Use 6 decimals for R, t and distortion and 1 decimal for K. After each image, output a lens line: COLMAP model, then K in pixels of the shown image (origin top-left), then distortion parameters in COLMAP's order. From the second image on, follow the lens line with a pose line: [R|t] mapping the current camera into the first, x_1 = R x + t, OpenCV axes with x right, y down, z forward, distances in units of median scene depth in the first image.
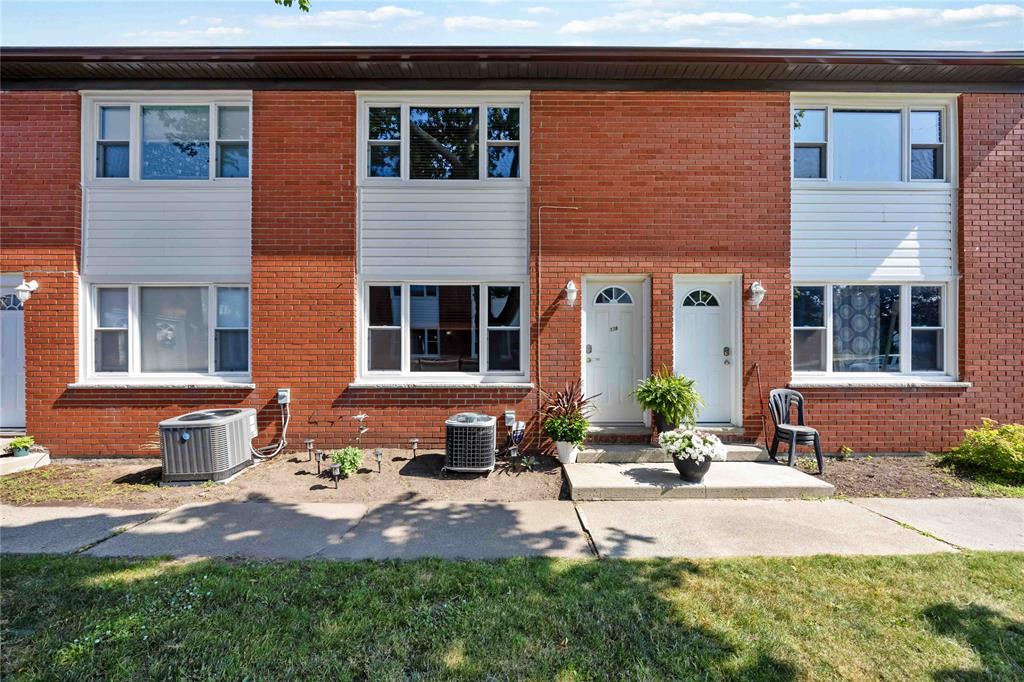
lens RADIAL K [[392.4, 0, 518.4], [0, 392.4, 351.6], [0, 0, 1]] dist [-0.000691, -0.000138]
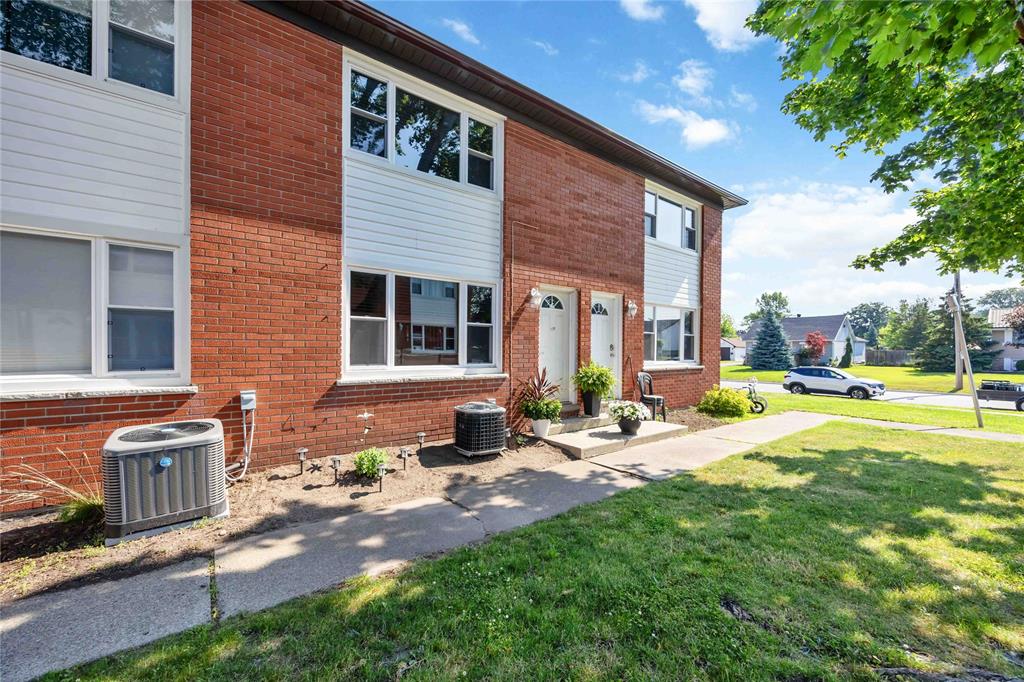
lens RADIAL K [[392.4, 0, 516.3], [0, 392.4, 355.0], [0, 0, 1]] dist [-0.000691, -0.000138]
pose [[0.804154, -0.003131, 0.594413, -0.624574], [-0.004935, 0.999917, 0.011943, 0.012073], [-0.594401, -0.012537, 0.804071, 0.057837]]
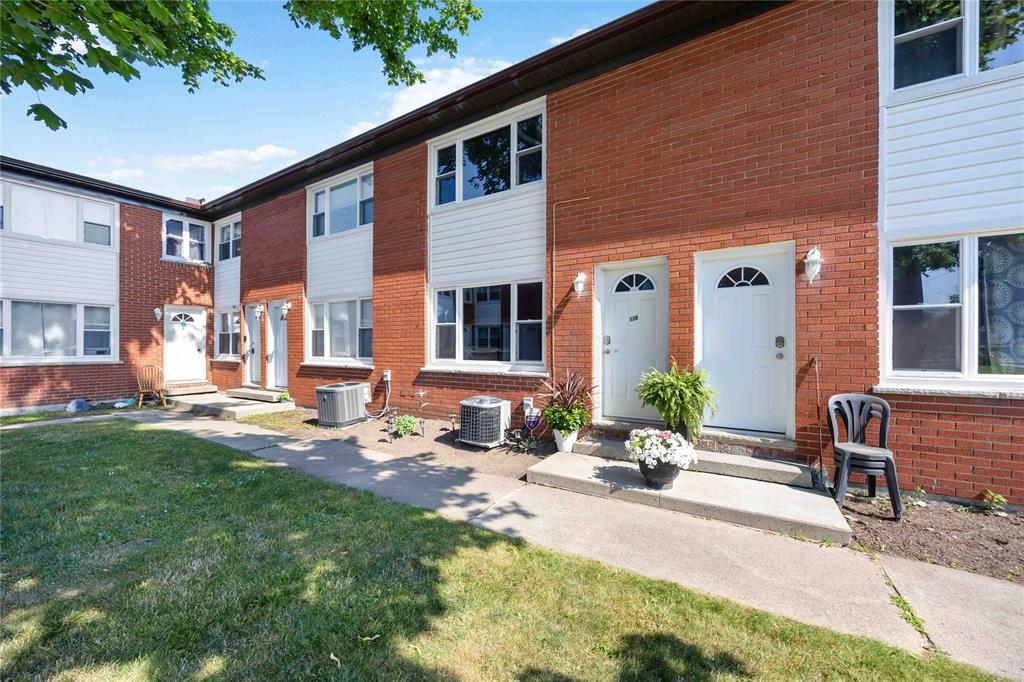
lens RADIAL K [[392.4, 0, 512.6], [0, 392.4, 349.9], [0, 0, 1]] dist [-0.000691, -0.000138]
pose [[0.844041, 0.006404, -0.536240, 0.521444], [-0.003844, 0.999975, 0.005892, 0.012895], [0.536264, -0.002912, 0.844045, 0.061187]]
